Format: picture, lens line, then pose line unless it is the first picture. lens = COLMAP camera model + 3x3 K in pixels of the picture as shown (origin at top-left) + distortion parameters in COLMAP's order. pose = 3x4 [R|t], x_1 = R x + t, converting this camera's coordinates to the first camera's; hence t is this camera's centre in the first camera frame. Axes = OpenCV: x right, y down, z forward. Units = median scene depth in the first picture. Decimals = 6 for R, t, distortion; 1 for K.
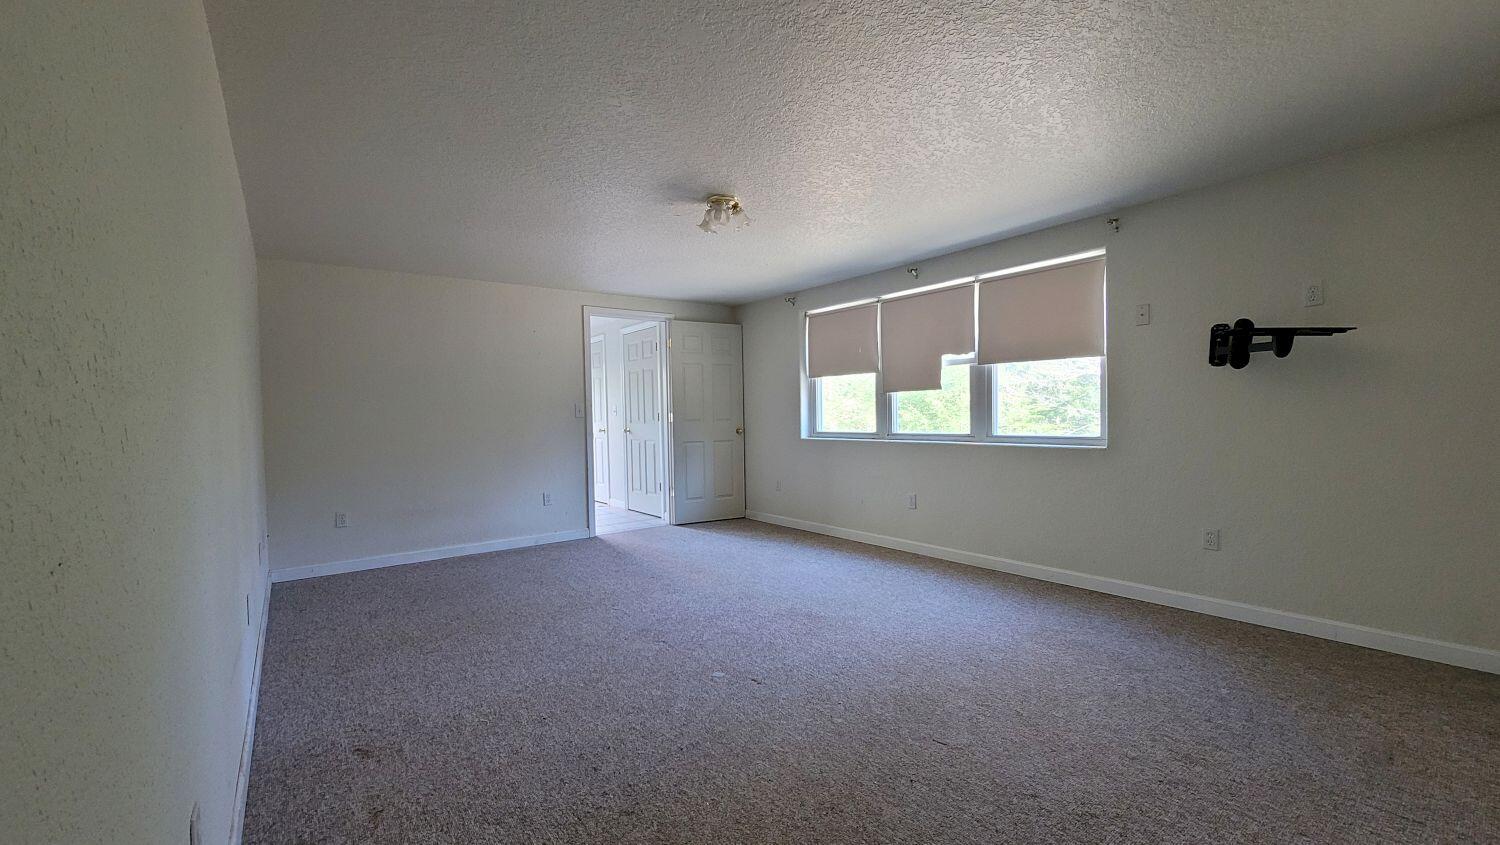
lens RADIAL K [[606.2, 0, 750.0], [0, 606.2, 422.5], [0, 0, 1]] dist [0.000420, 0.000060]
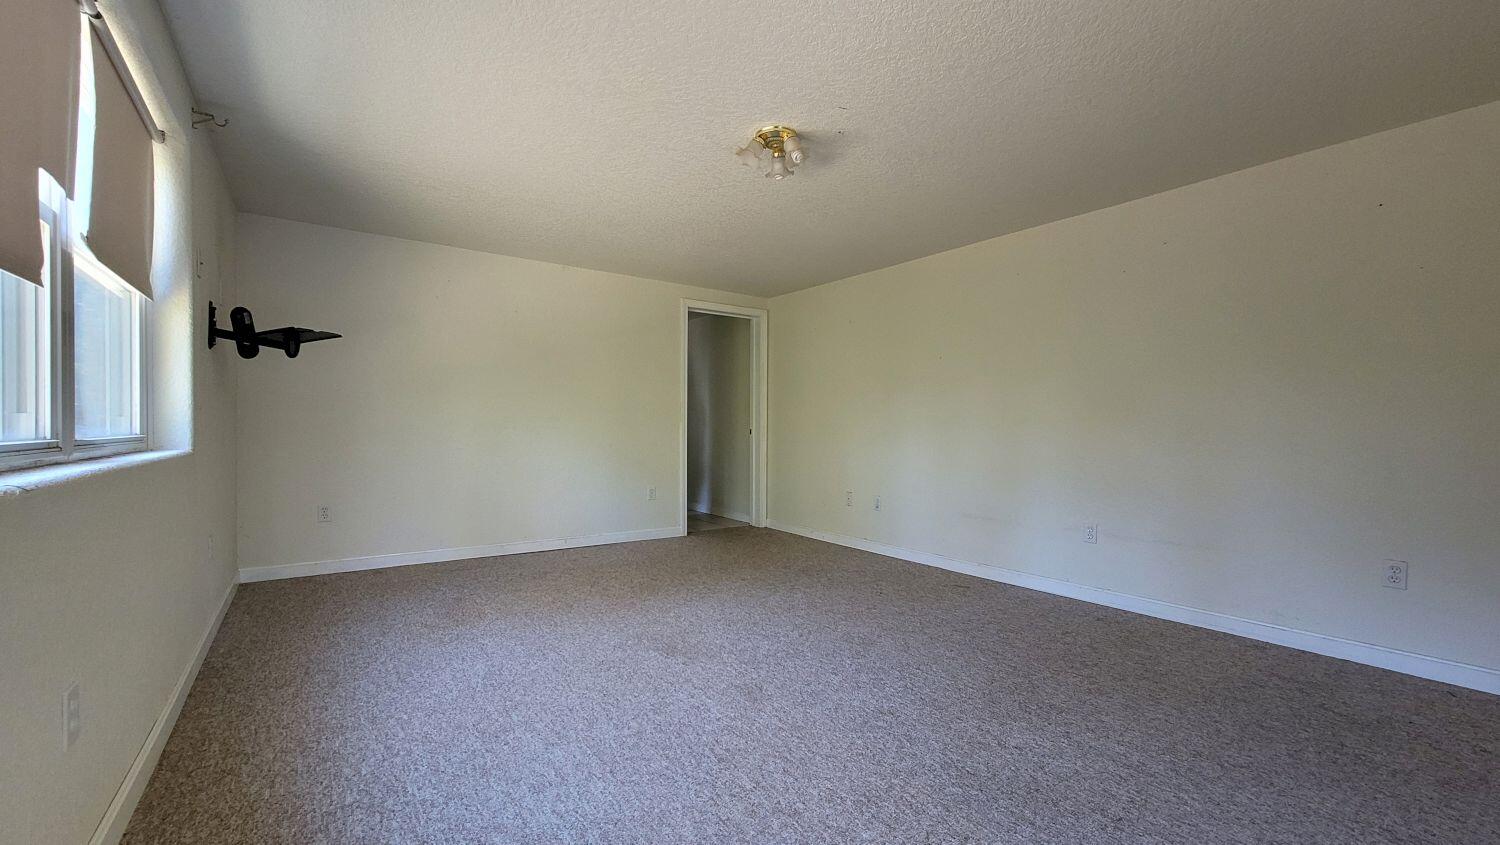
lens RADIAL K [[606.2, 0, 750.0], [0, 606.2, 422.5], [0, 0, 1]] dist [0.000420, 0.000060]
pose [[-0.999554, 0.010796, 0.027842, -0.031699], [0.011013, 0.999910, 0.007660, 0.015833], [-0.027757, 0.007963, -0.999583, 1.945398]]
